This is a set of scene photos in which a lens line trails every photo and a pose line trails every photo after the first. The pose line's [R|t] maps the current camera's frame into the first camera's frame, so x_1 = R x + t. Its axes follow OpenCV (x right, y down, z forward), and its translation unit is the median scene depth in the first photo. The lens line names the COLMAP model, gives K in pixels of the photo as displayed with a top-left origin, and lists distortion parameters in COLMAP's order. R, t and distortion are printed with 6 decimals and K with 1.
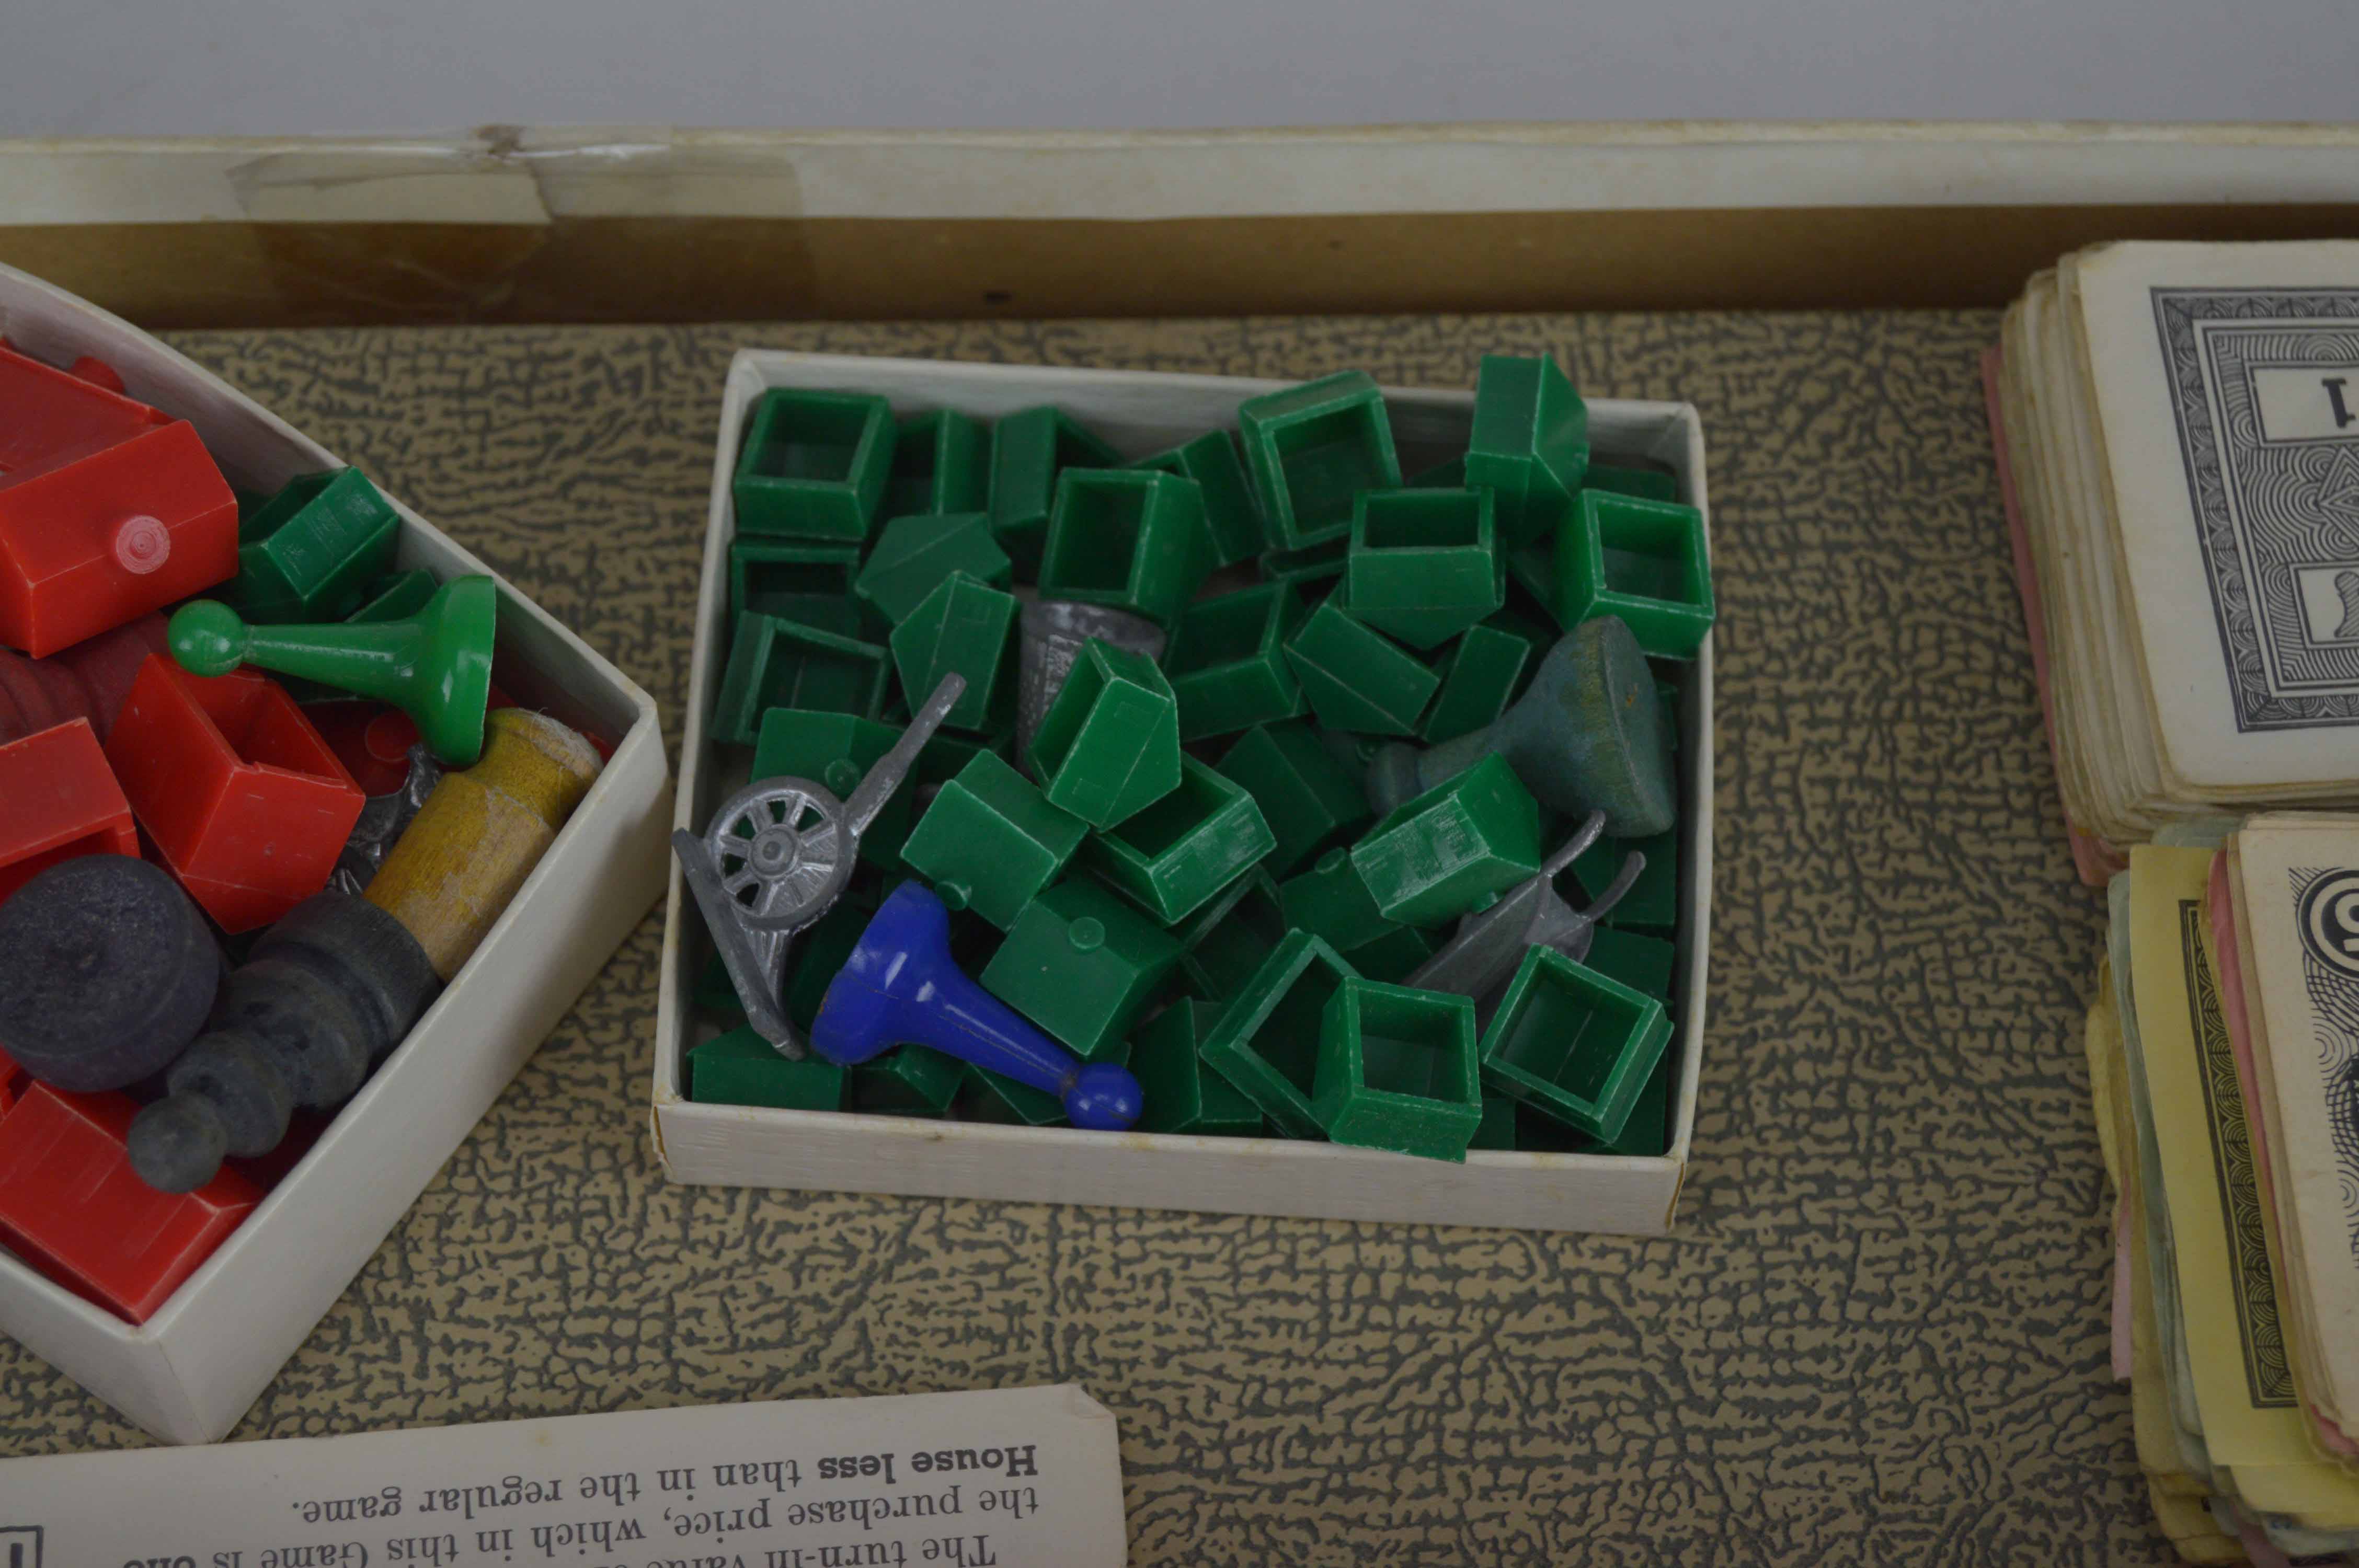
lens RADIAL K [[5156.9, 0, 1179.5], [0, 5156.9, 784.0], [0, 0, 1]] dist [-0.002025, -0.212862]
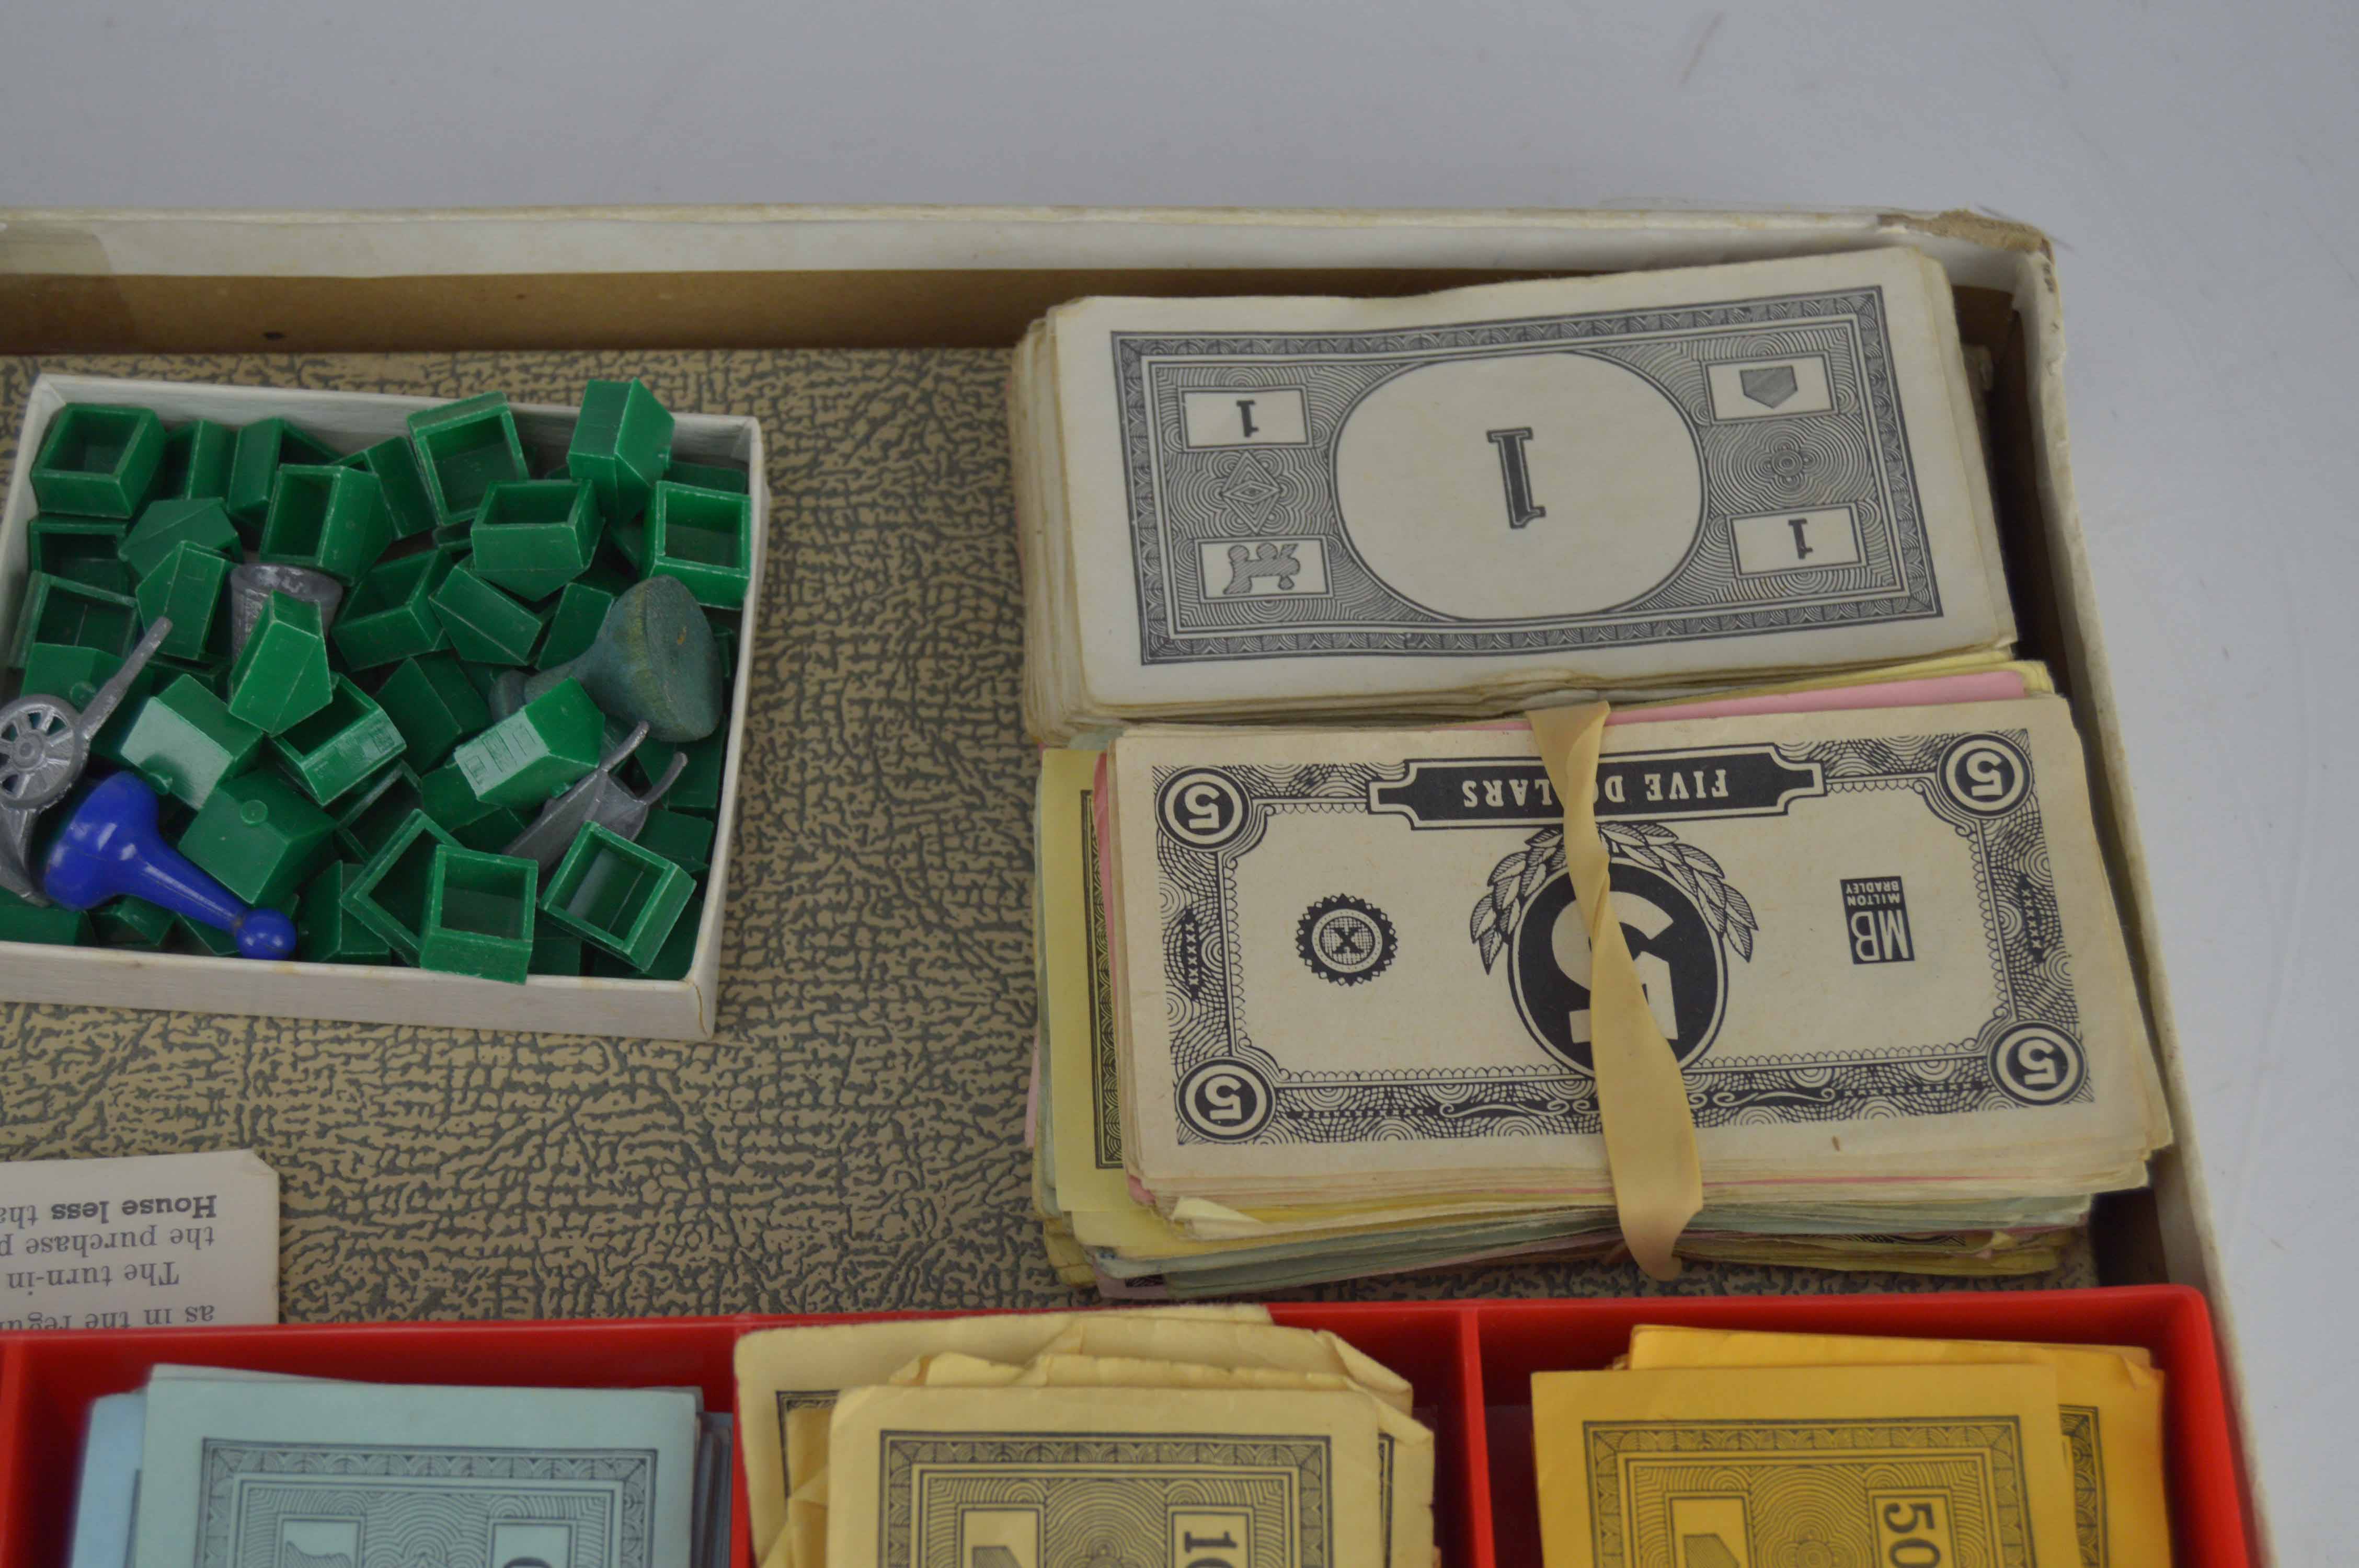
lens RADIAL K [[3993.6, 0, 1179.5], [0, 3993.6, 784.0], [0, 0, 1]] dist [-0.030847, -0.093642]
pose [[0.999856, 0.003179, 0.016688, 0.200075], [-0.003397, 0.999909, 0.013033, 0.007354], [-0.016645, -0.013088, 0.999776, -0.033070]]
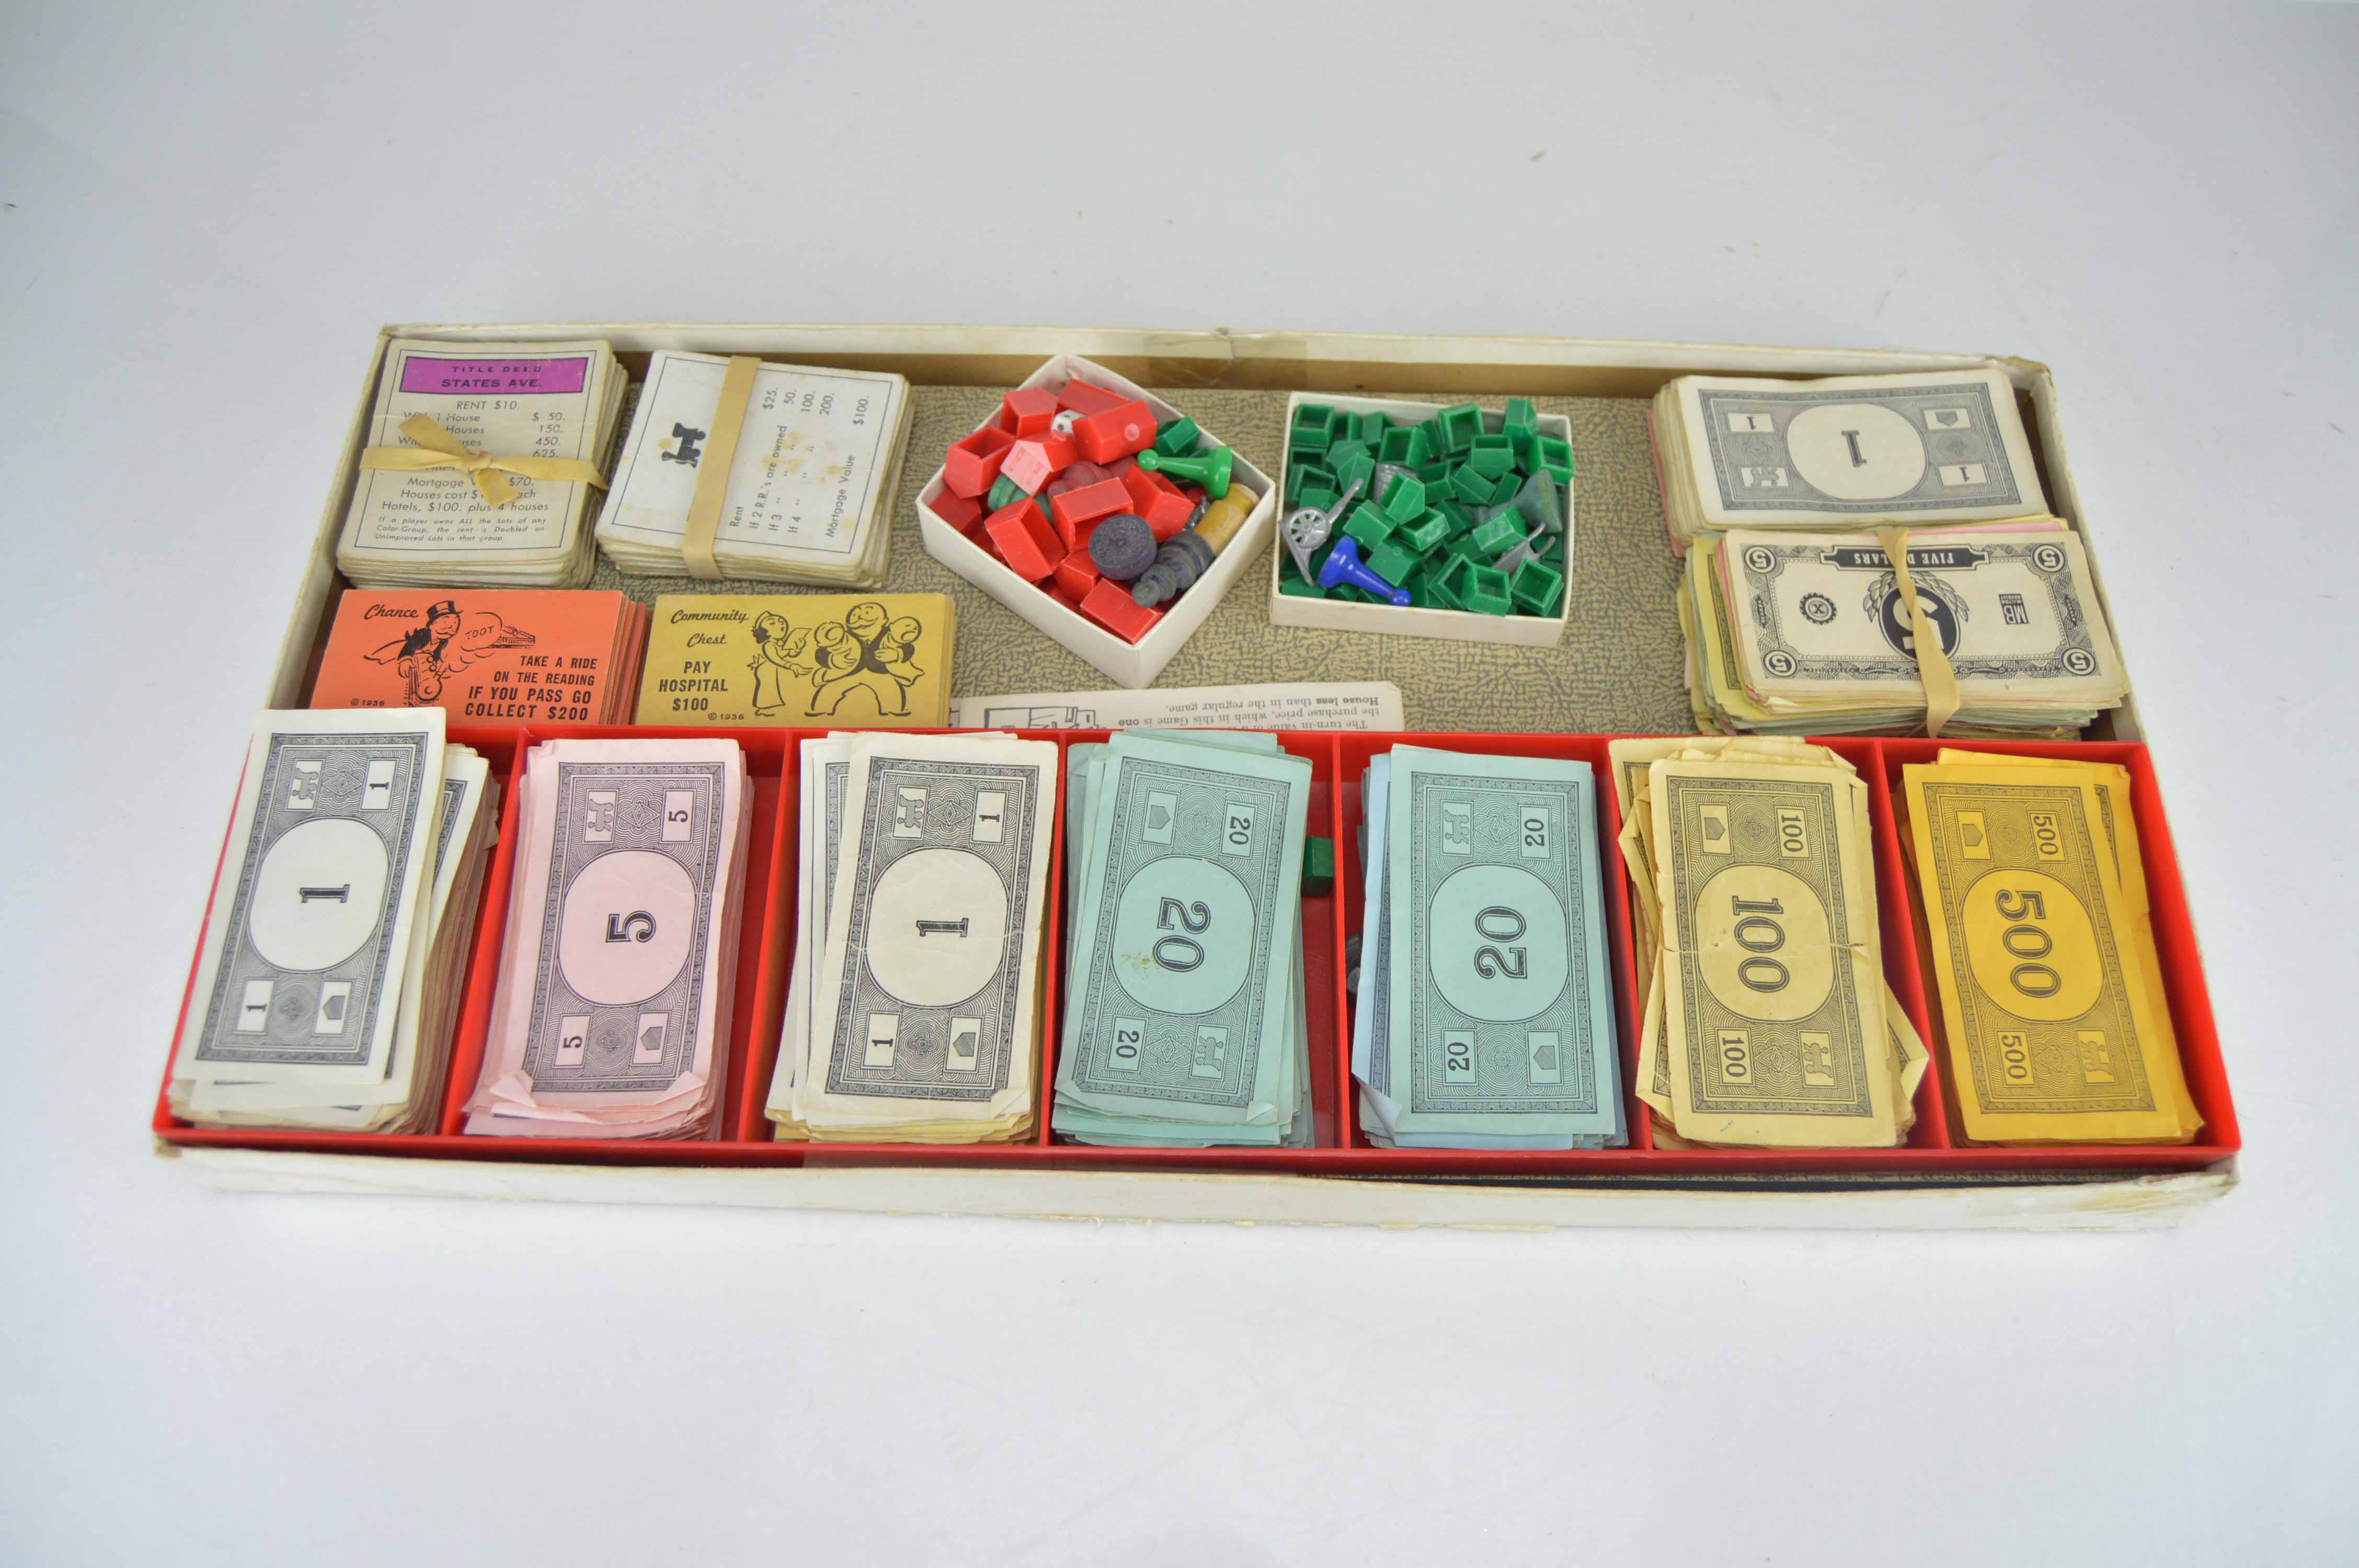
lens RADIAL K [[1806.5, 0, 1201.8], [0, 1806.5, 747.0], [0, 0, 1]] dist [-0.089137, -0.000973]
pose [[0.999207, 0.032055, -0.023628, -0.115173], [-0.031745, 0.999406, 0.013388, 0.146720], [0.024043, -0.012627, 0.999631, -0.224750]]
